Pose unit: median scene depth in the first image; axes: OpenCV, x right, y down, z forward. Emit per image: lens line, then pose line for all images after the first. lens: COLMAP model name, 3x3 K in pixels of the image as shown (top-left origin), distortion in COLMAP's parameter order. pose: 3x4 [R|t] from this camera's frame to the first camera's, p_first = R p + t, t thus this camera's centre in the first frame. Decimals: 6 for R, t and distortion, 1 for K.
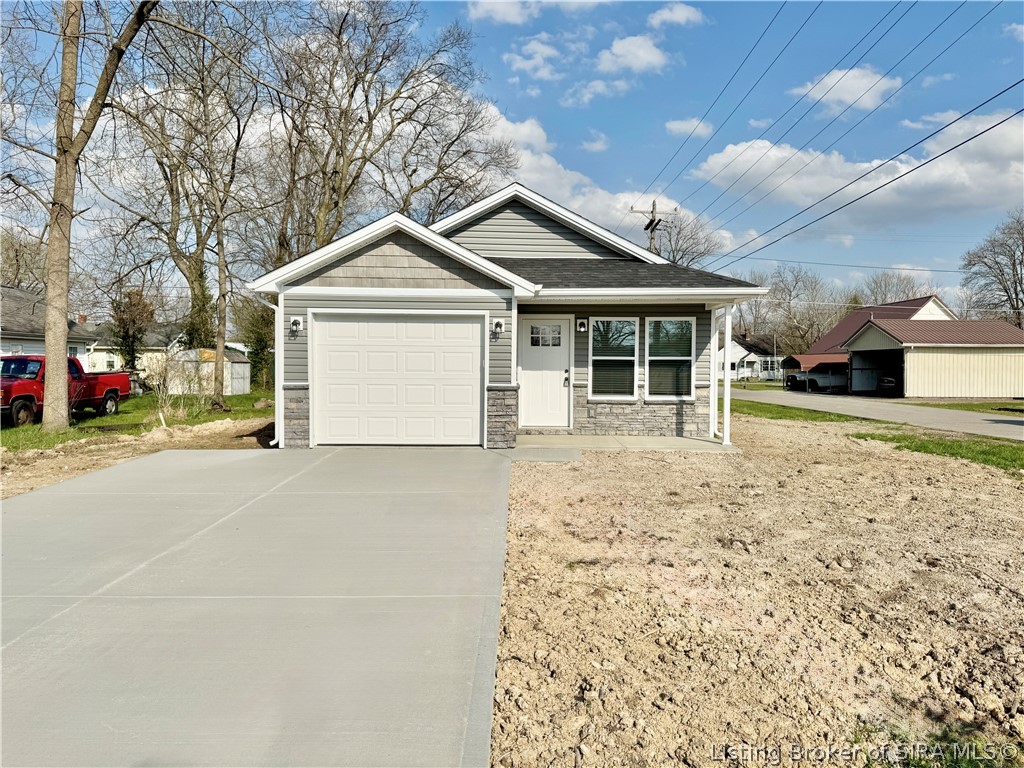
lens RADIAL K [[717.0, 0, 512.0], [0, 717.0, 384.0], [0, 0, 1]] dist [0.155189, -0.216412]
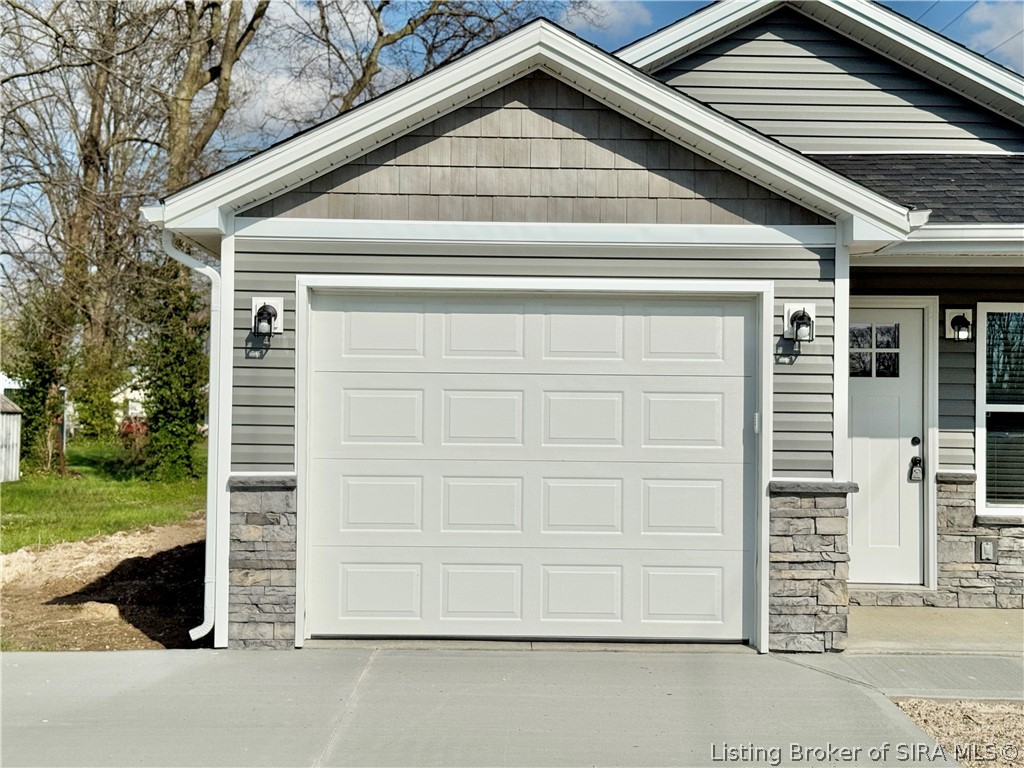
lens RADIAL K [[1439.8, 0, 512.0], [0, 1439.8, 384.0], [0, 0, 1]] dist [0.098690, 0.051530]
pose [[0.999967, 0.004237, 0.006995, -0.151423], [-0.003890, 0.998794, -0.048946, -0.009670], [-0.007194, 0.048918, 0.998777, 0.216797]]
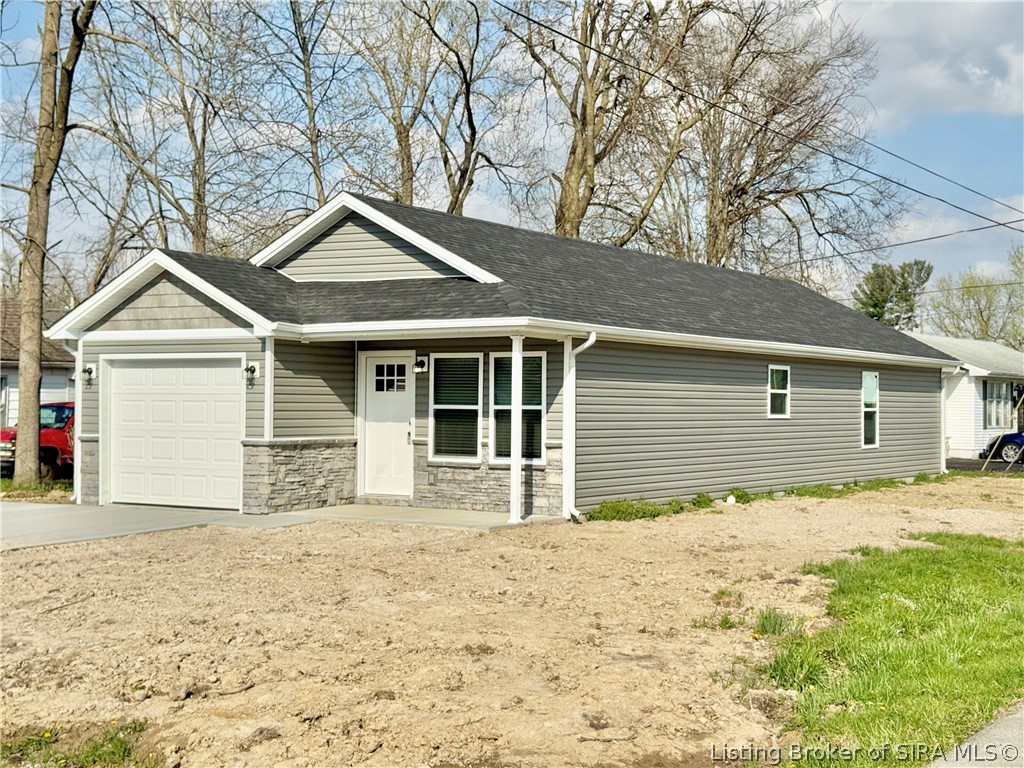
lens RADIAL K [[1439.8, 0, 512.0], [0, 1439.8, 384.0], [0, 0, 1]] dist [0.098690, 0.051530]
pose [[0.845312, -0.007055, -0.534226, 1.009814], [-0.015523, 0.999166, -0.037757, -0.003885], [0.534047, 0.040209, 0.844498, -0.252320]]
